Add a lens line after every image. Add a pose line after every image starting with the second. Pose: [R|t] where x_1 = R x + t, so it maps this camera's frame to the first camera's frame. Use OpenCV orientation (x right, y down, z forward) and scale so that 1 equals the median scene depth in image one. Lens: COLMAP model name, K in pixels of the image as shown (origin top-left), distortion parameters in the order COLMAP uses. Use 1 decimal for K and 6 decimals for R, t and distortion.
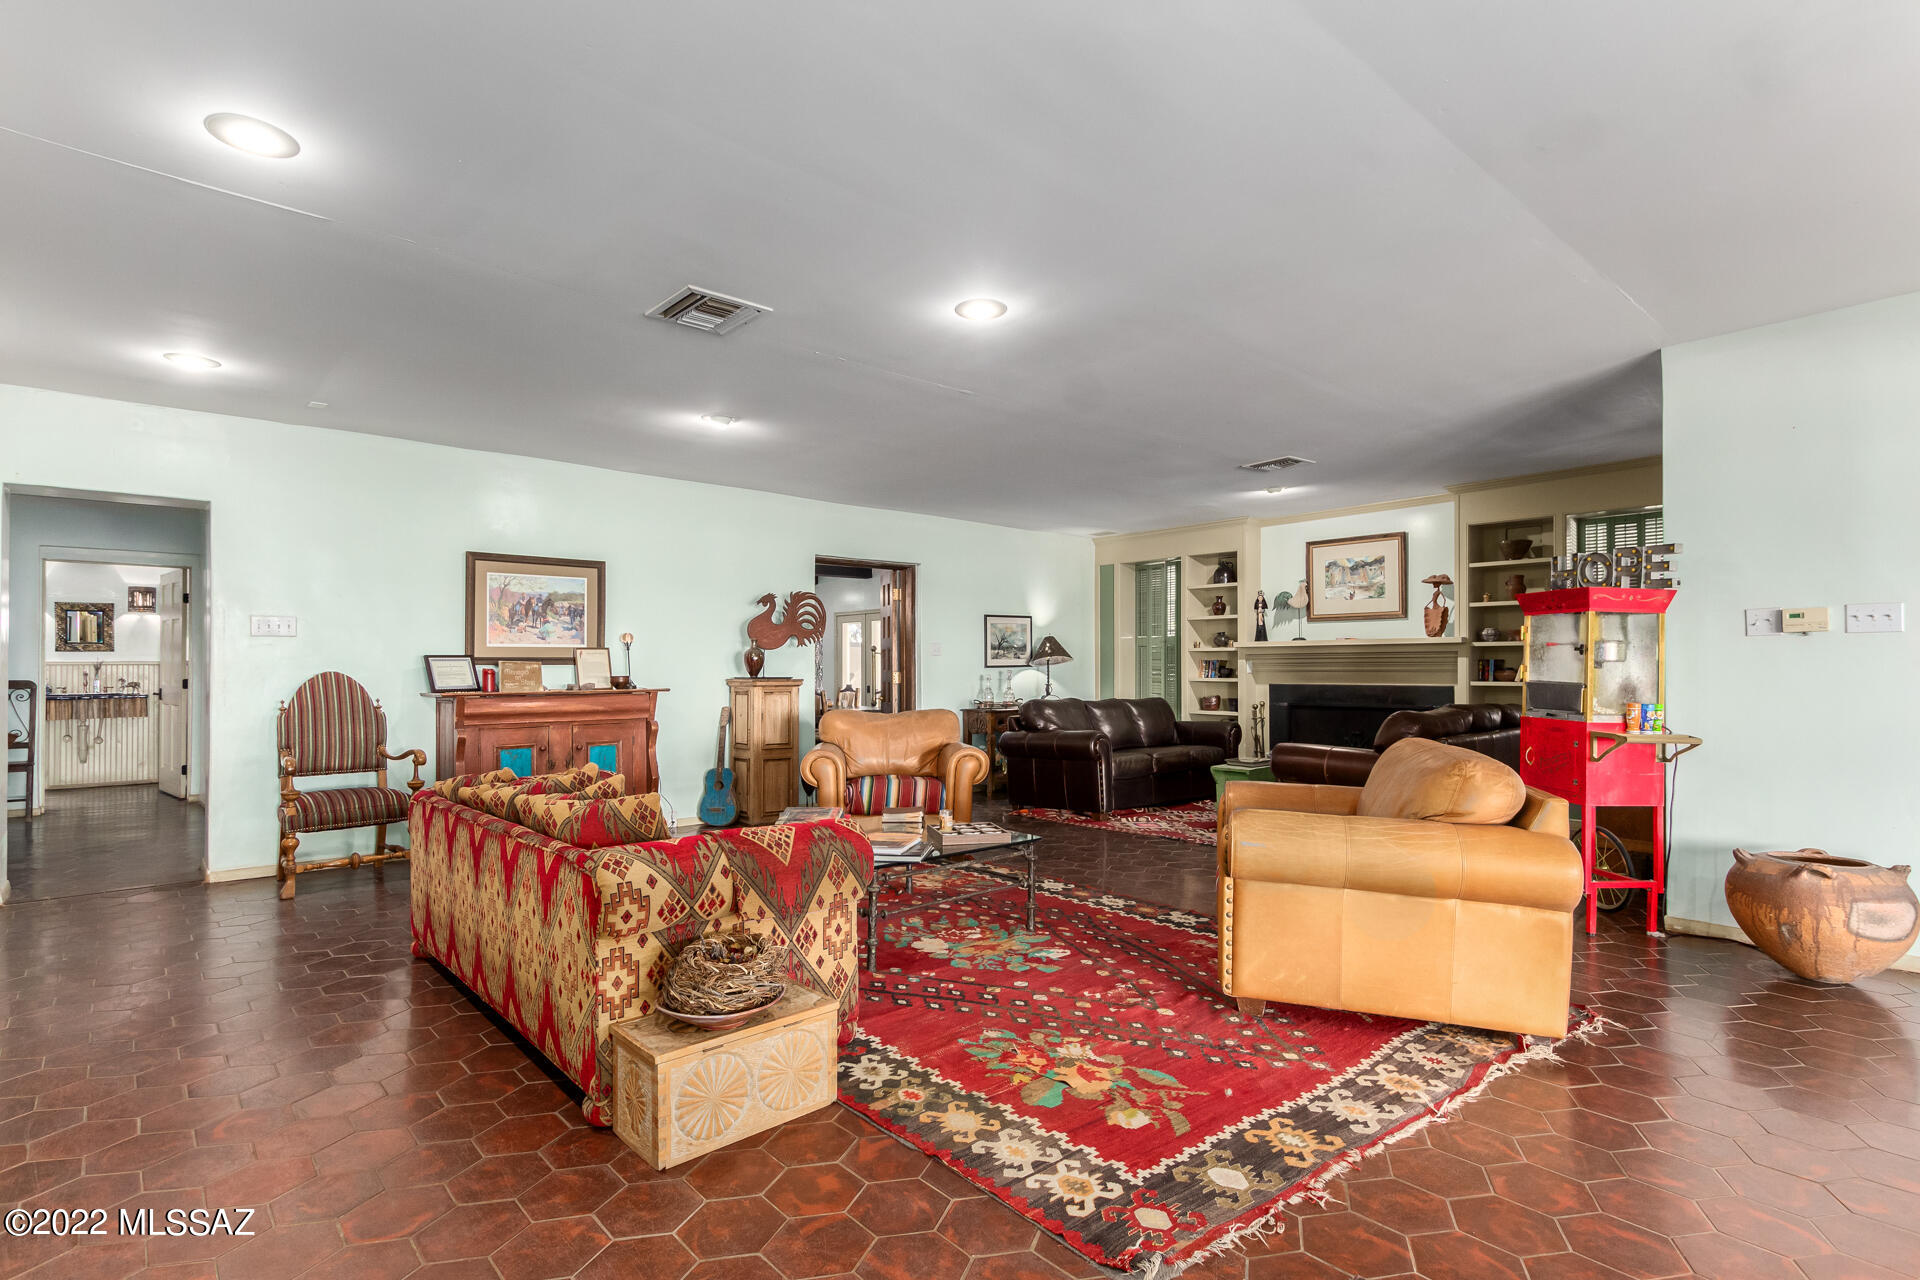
lens RADIAL K [[934.7, 0, 977.2], [0, 934.7, 654.4], [0, 0, 1]] dist [0.015181, 0.001313]
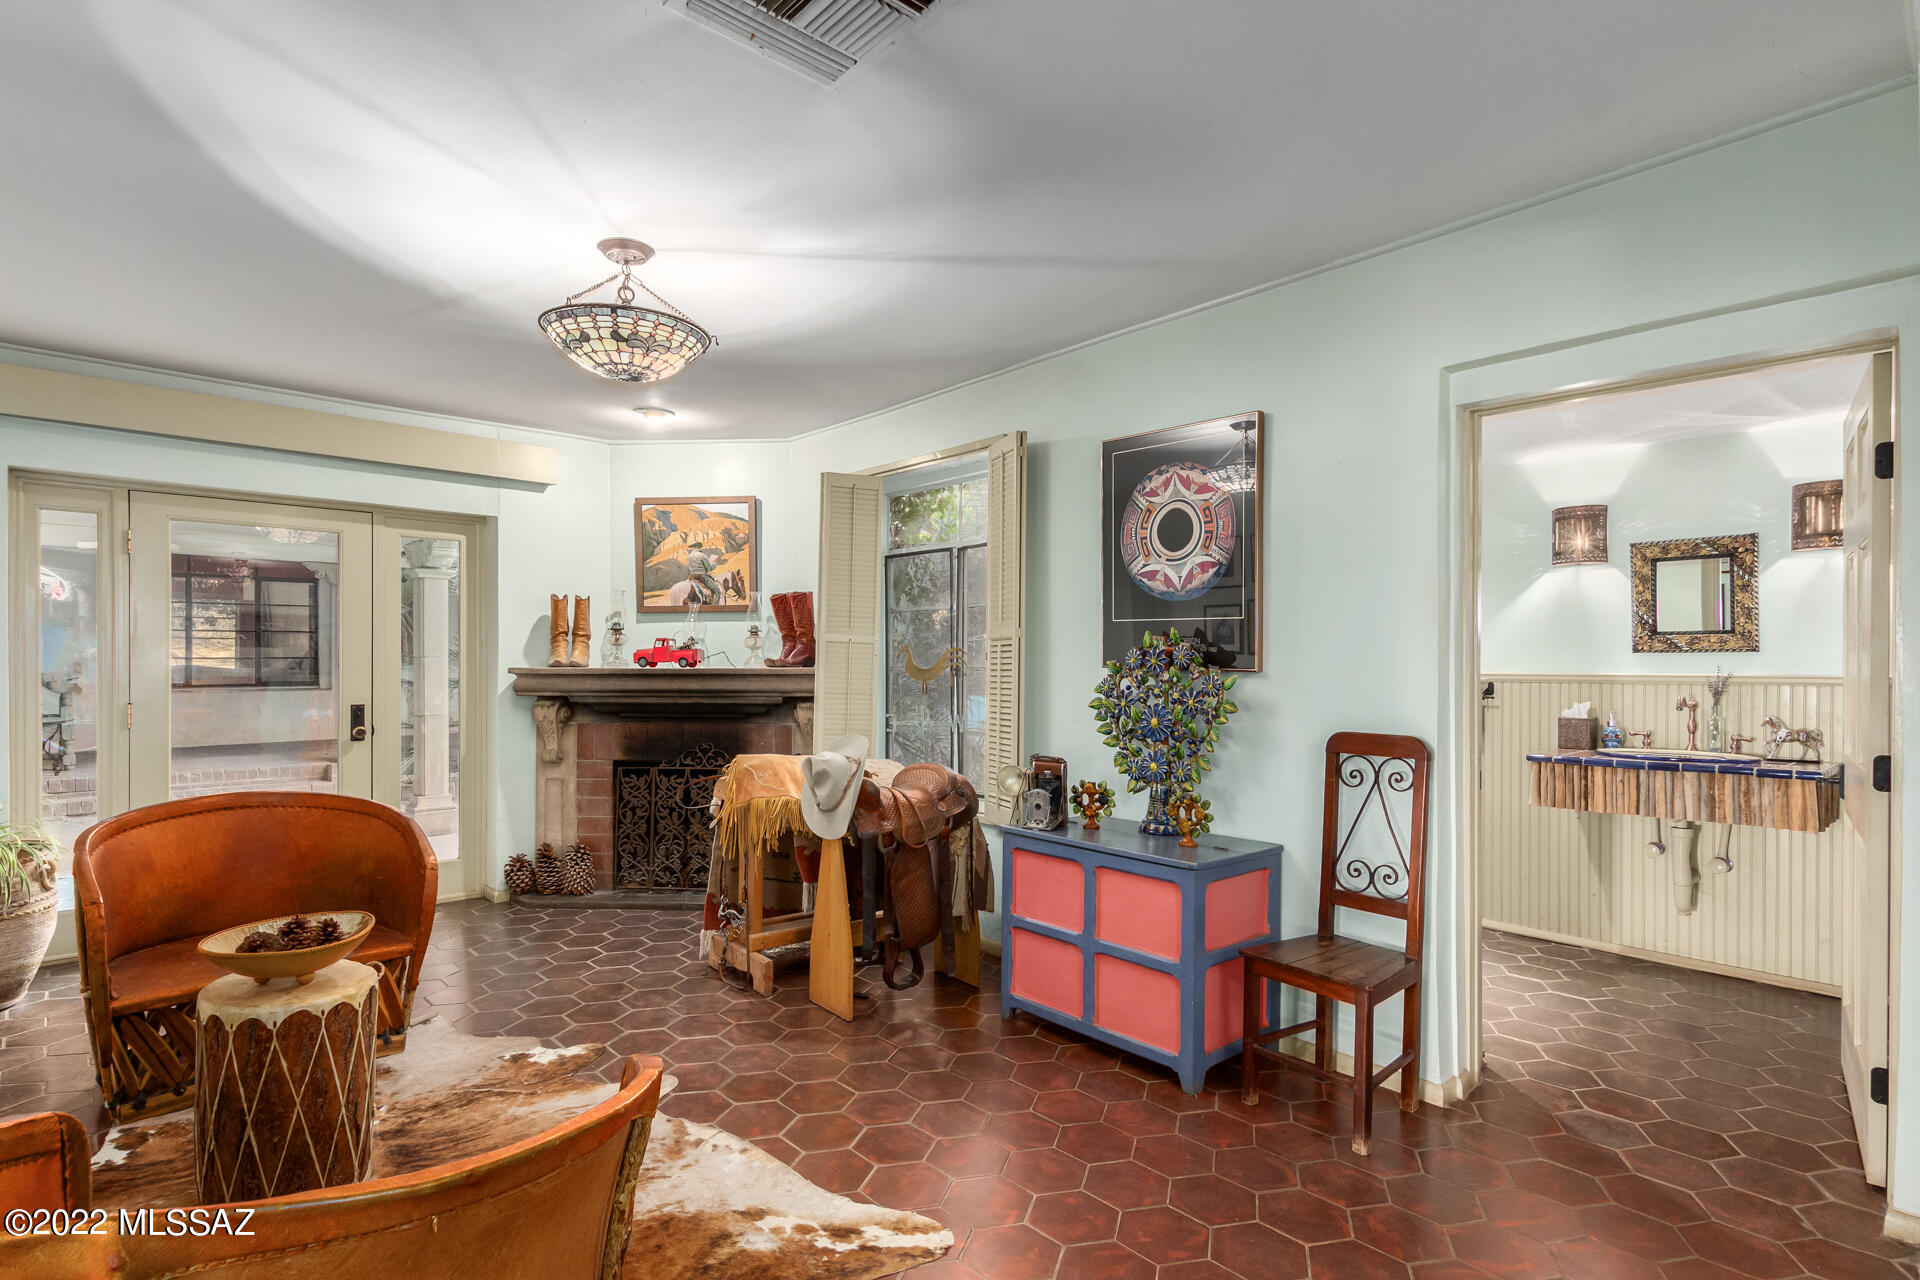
lens RADIAL K [[934.7, 0, 958.0], [0, 934.7, 659.3], [0, 0, 1]] dist [0.015181, 0.001313]
pose [[-0.012029, 0.001194, -0.999927, -0.506107], [0.009674, 0.999953, 0.001077, -0.004139], [0.999881, -0.009661, -0.012040, 0.666444]]
